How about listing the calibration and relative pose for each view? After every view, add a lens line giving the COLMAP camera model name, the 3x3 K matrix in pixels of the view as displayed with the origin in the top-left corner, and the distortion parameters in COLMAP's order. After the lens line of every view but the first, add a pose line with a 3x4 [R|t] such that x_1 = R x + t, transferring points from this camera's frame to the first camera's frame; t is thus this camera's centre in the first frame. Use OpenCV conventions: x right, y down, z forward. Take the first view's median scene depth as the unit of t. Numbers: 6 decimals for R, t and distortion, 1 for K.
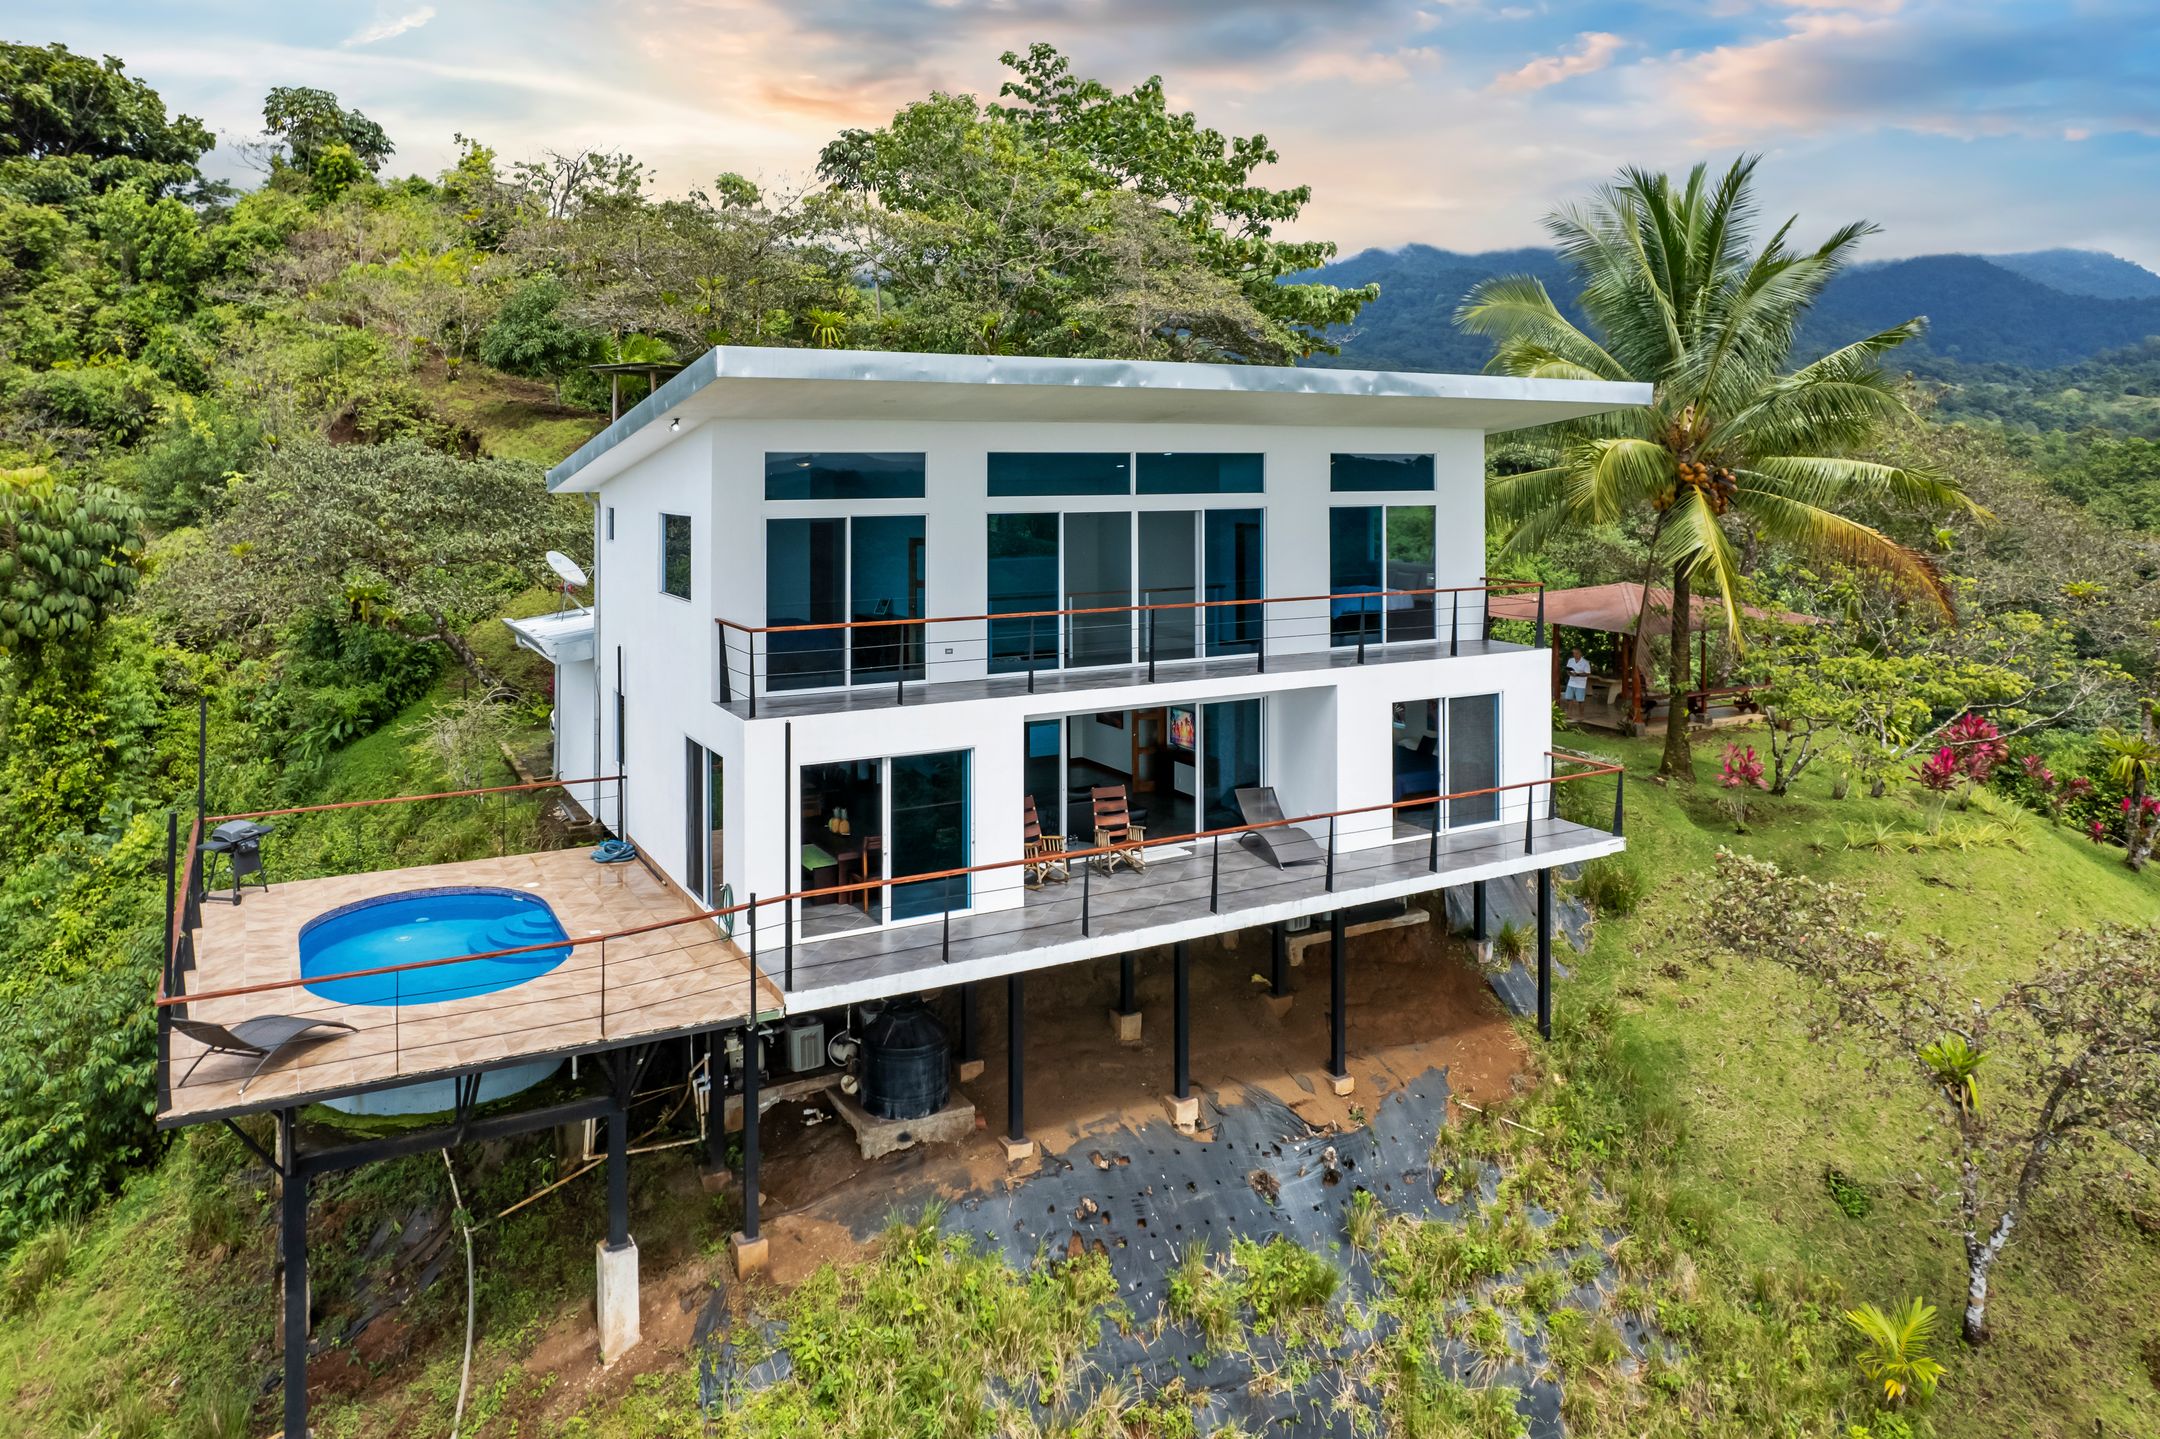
lens RADIAL K [[1438.7, 0, 1063.3], [0, 1438.7, 461.6], [0, 0, 1]] dist [-0.024424, 0.002854]
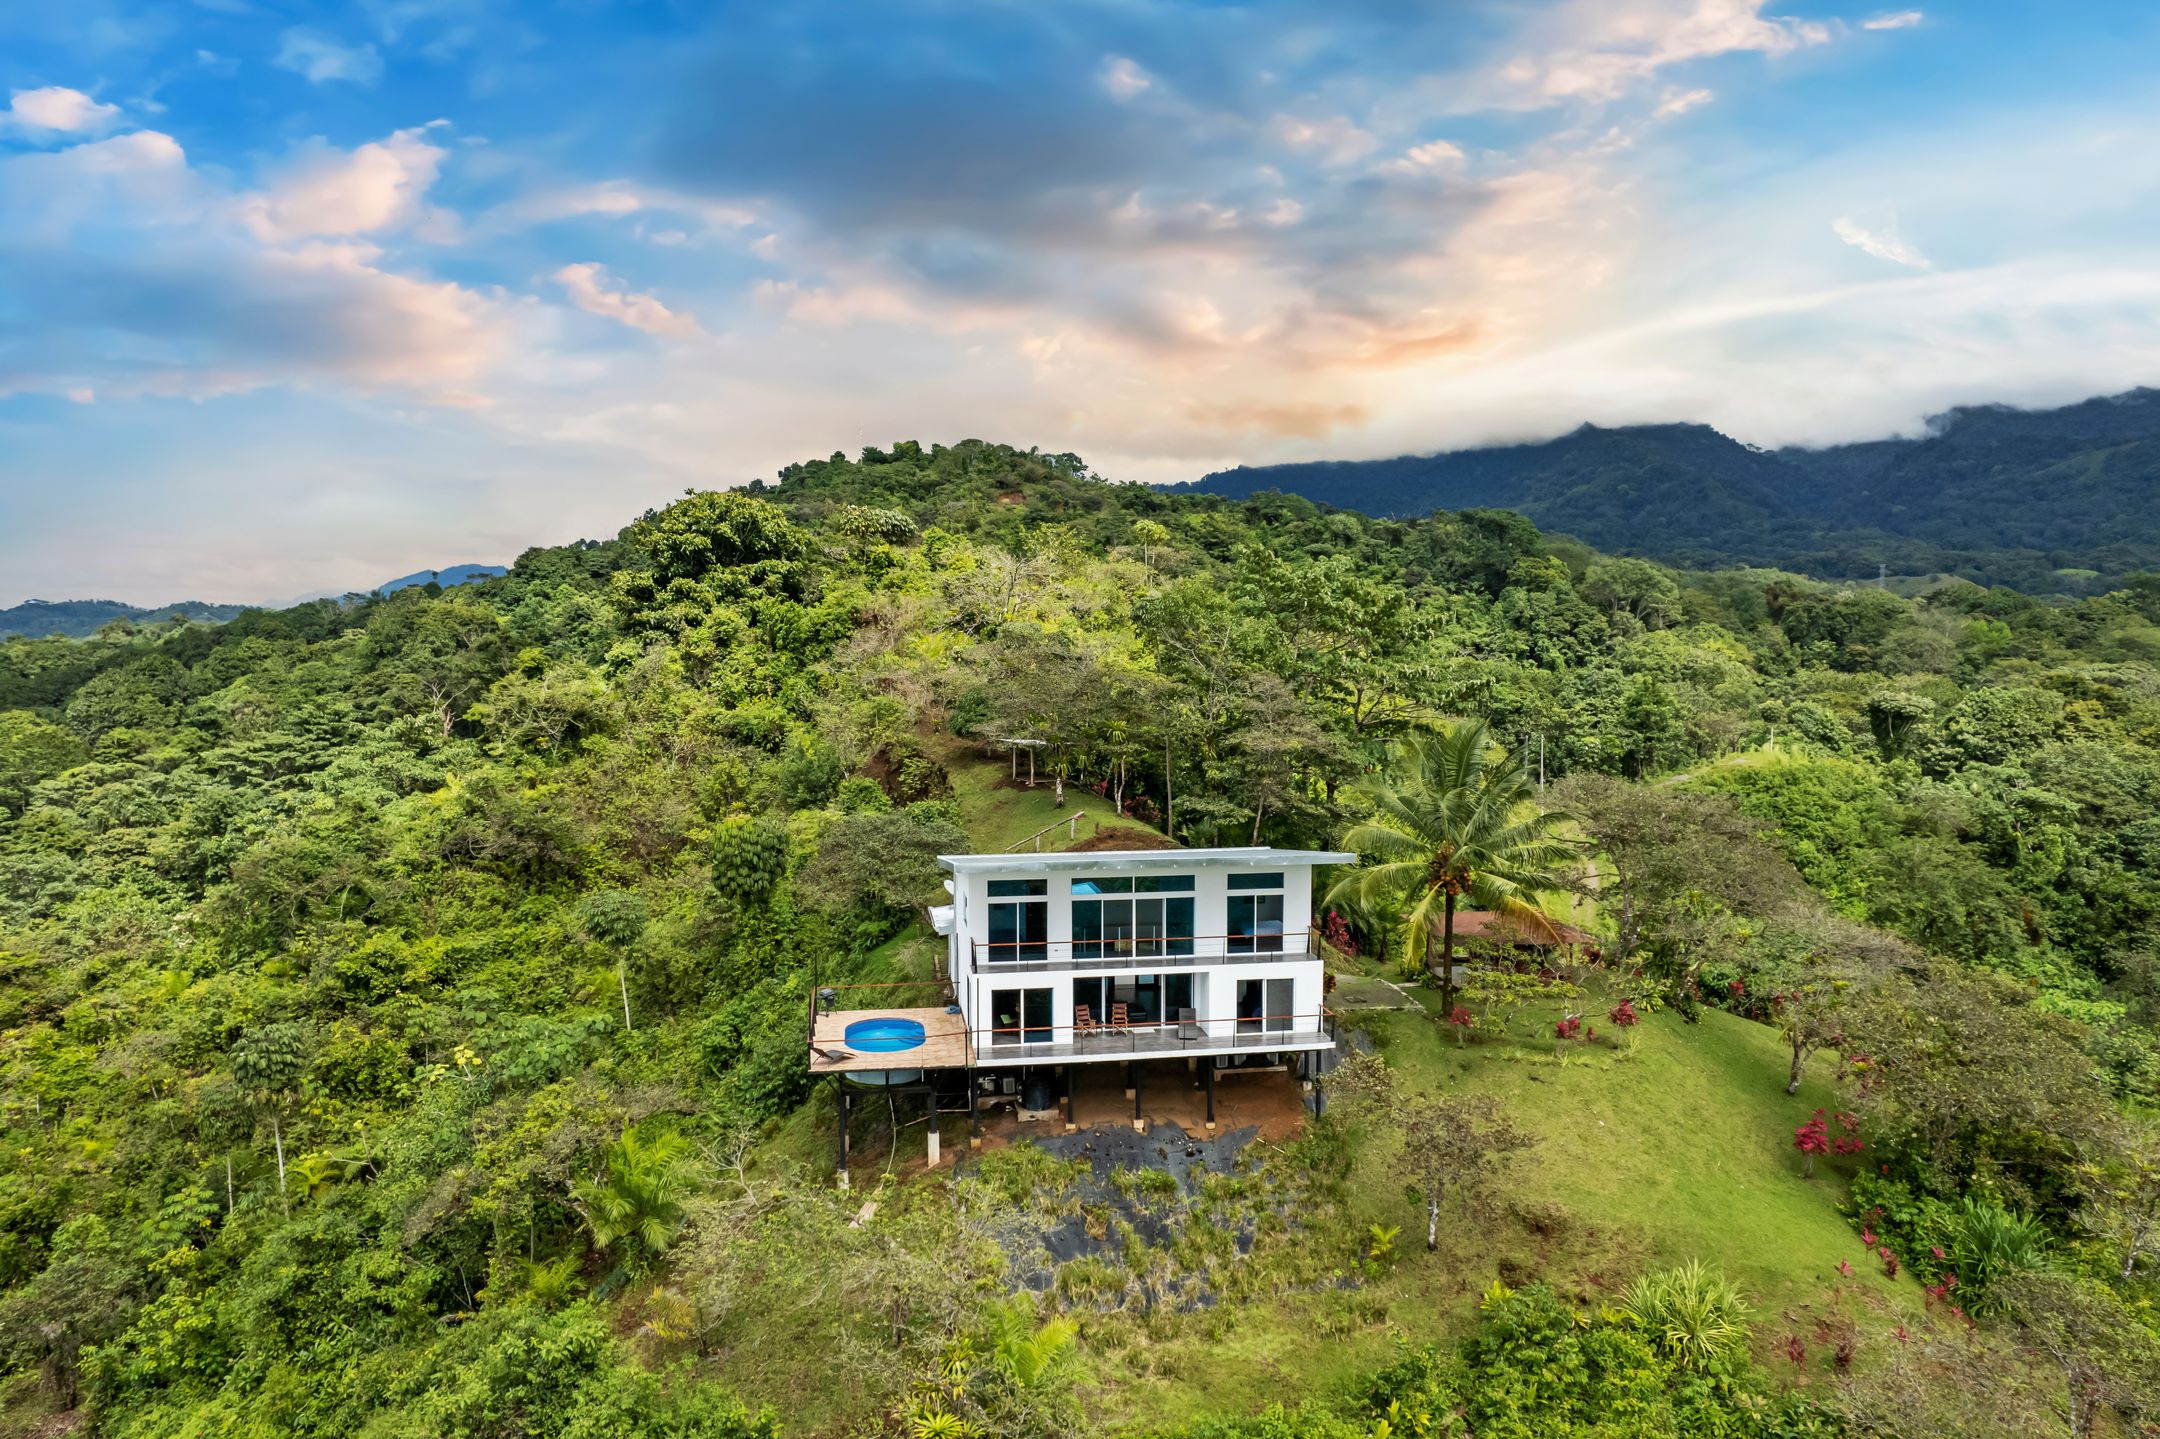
lens RADIAL K [[1380.6, 0, 1080.0], [0, 1380.6, 719.5], [0, 0, 1]] dist [-0.070442, 0.048149]
pose [[0.941252, 0.021476, -0.337021, 0.785932], [-0.001526, 0.998236, 0.059348, -0.434986], [0.337701, -0.055347, 0.939625, -1.344371]]
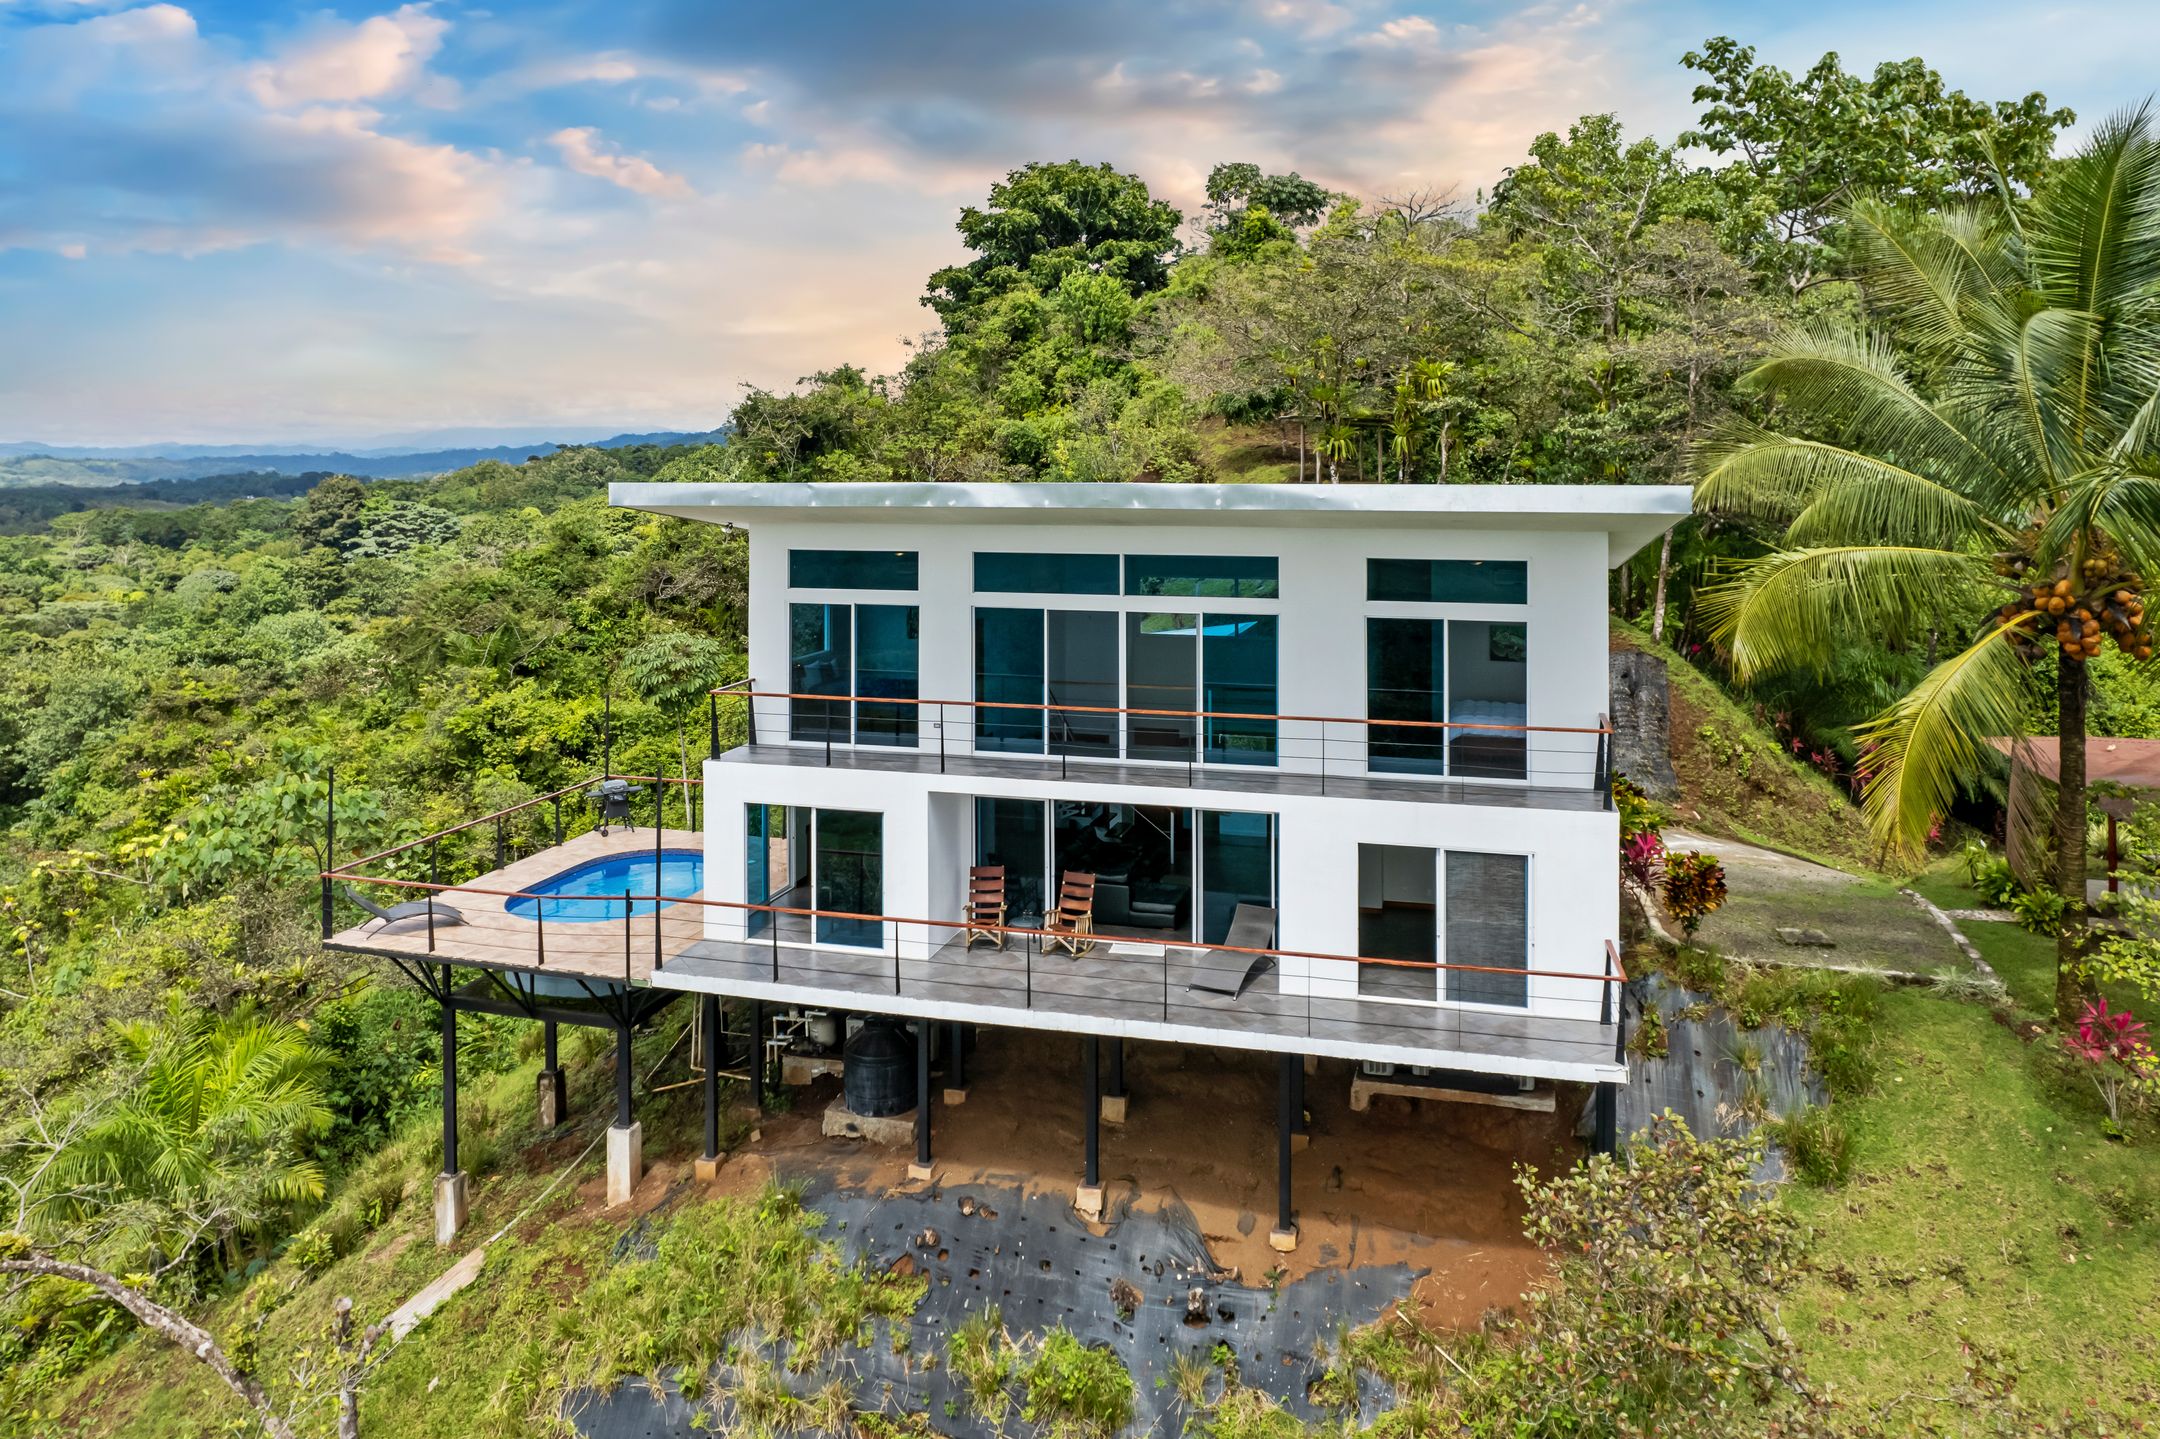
lens RADIAL K [[1459.4, 0, 1097.2], [0, 1459.4, 476.3], [0, 0, 1]] dist [-0.024386, 0.000636]
pose [[0.721837, 0.007447, -0.692023, 0.756131], [-0.000230, 0.999945, 0.010521, -0.072964], [0.692063, -0.007435, 0.721798, 0.235717]]
